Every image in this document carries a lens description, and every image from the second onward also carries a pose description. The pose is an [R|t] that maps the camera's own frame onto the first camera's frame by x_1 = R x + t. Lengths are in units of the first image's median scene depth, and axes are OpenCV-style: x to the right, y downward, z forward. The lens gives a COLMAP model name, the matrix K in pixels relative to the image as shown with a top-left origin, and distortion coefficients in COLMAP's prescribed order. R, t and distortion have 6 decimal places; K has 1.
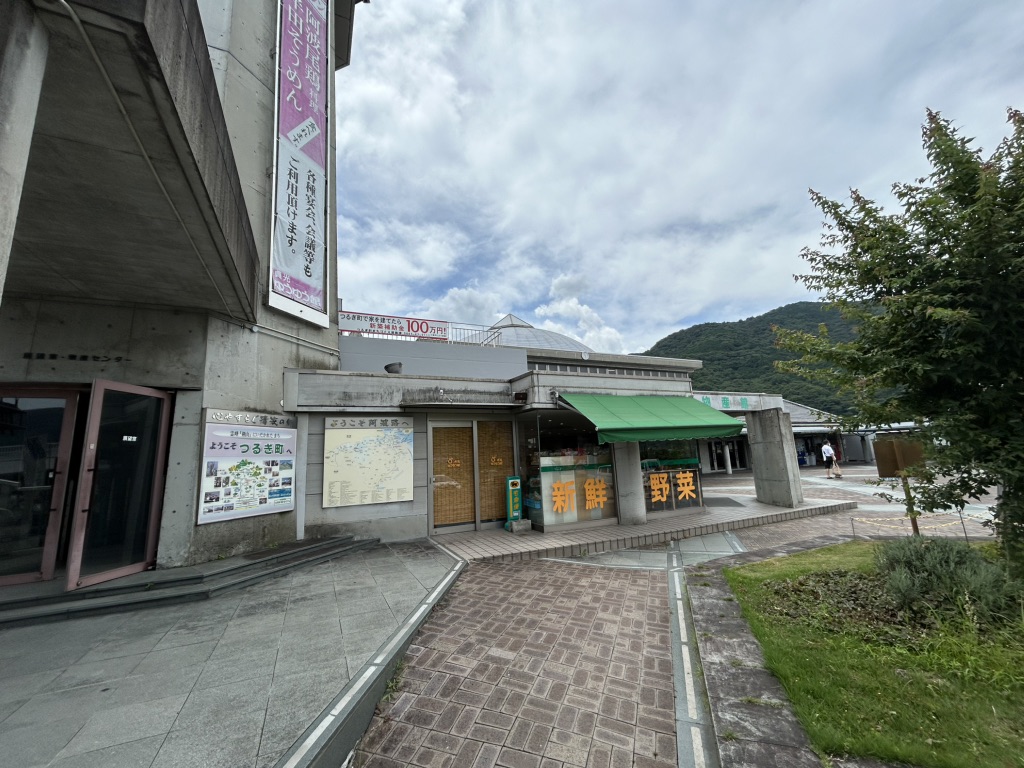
lens RADIAL K [[416.8, 0, 508.2], [0, 416.8, 383.0], [0, 0, 1]] dist [0.001970, -0.000675]
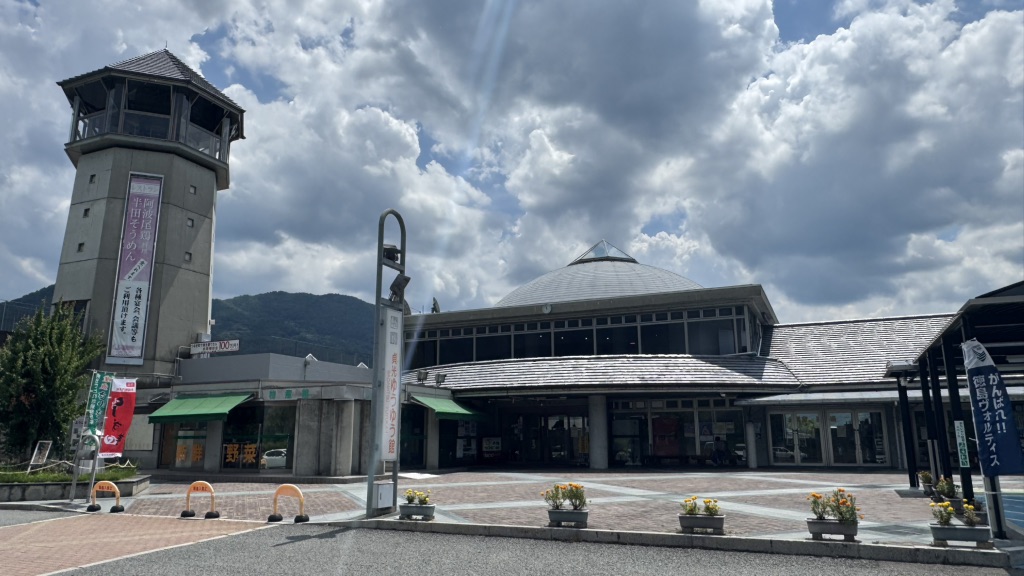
lens RADIAL K [[699.7, 0, 510.4], [0, 699.7, 290.8], [0, 0, 1]] dist [-0.001286, 0.002194]
pose [[0.651629, -0.115765, -0.749652, 3.010955], [0.113448, 0.992043, -0.054582, -0.087213], [0.750006, -0.049479, 0.659578, 0.087751]]
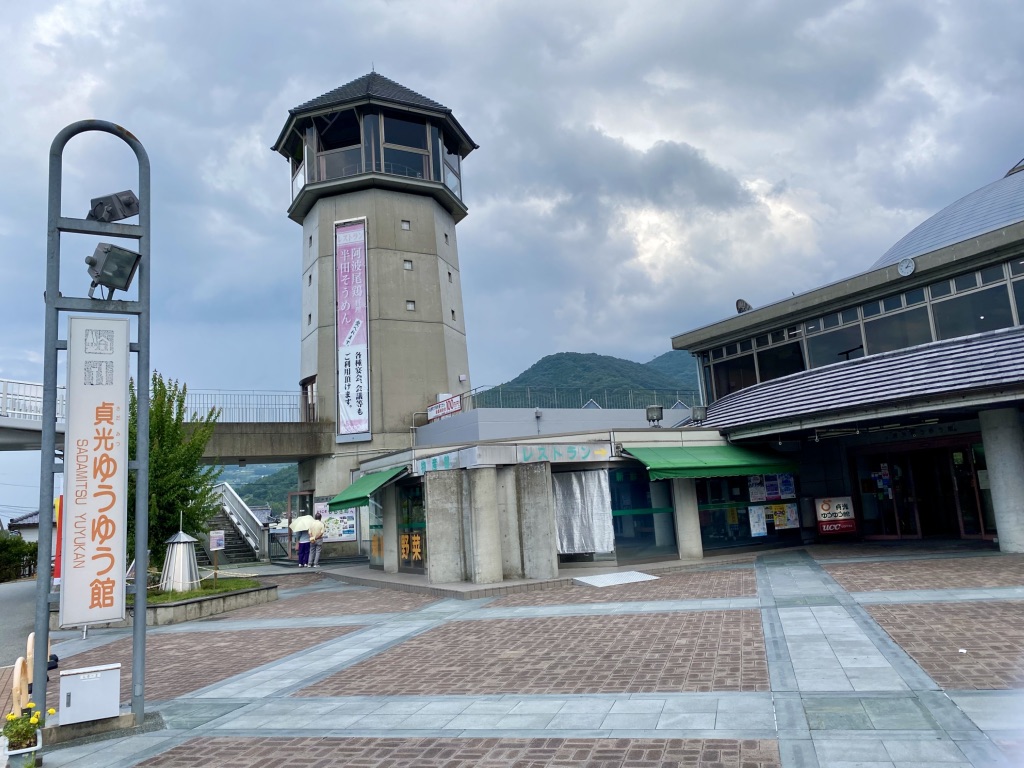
lens RADIAL K [[779.5, 0, 509.9], [0, 779.5, 375.2], [0, 0, 1]] dist [0.060003, -0.093390]
pose [[0.063637, -0.126986, -0.989861, 2.581657], [0.245208, 0.963455, -0.107834, 0.093437], [0.967380, -0.235860, 0.092449, 1.178084]]
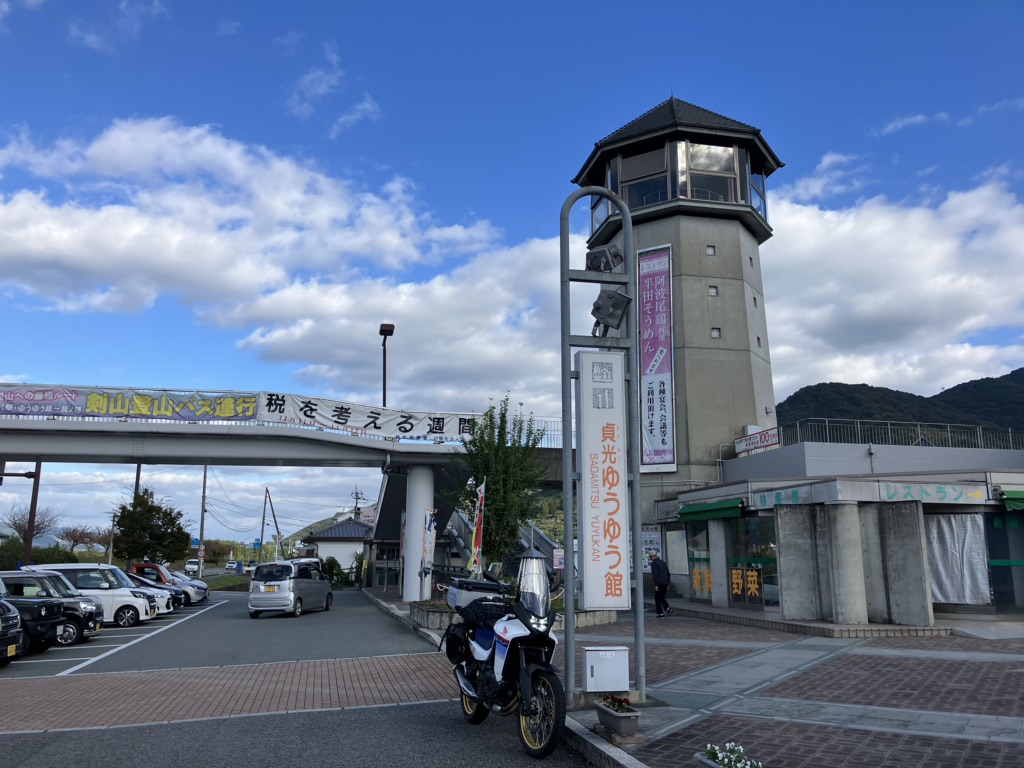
lens RADIAL K [[835.5, 0, 496.9], [0, 835.5, 375.4], [0, 0, 1]] dist [0.032666, -0.025447]
pose [[-0.231748, -0.162810, -0.959055, 2.767935], [0.184478, 0.960649, -0.207658, 0.062487], [0.955124, -0.225048, -0.192594, 0.928120]]
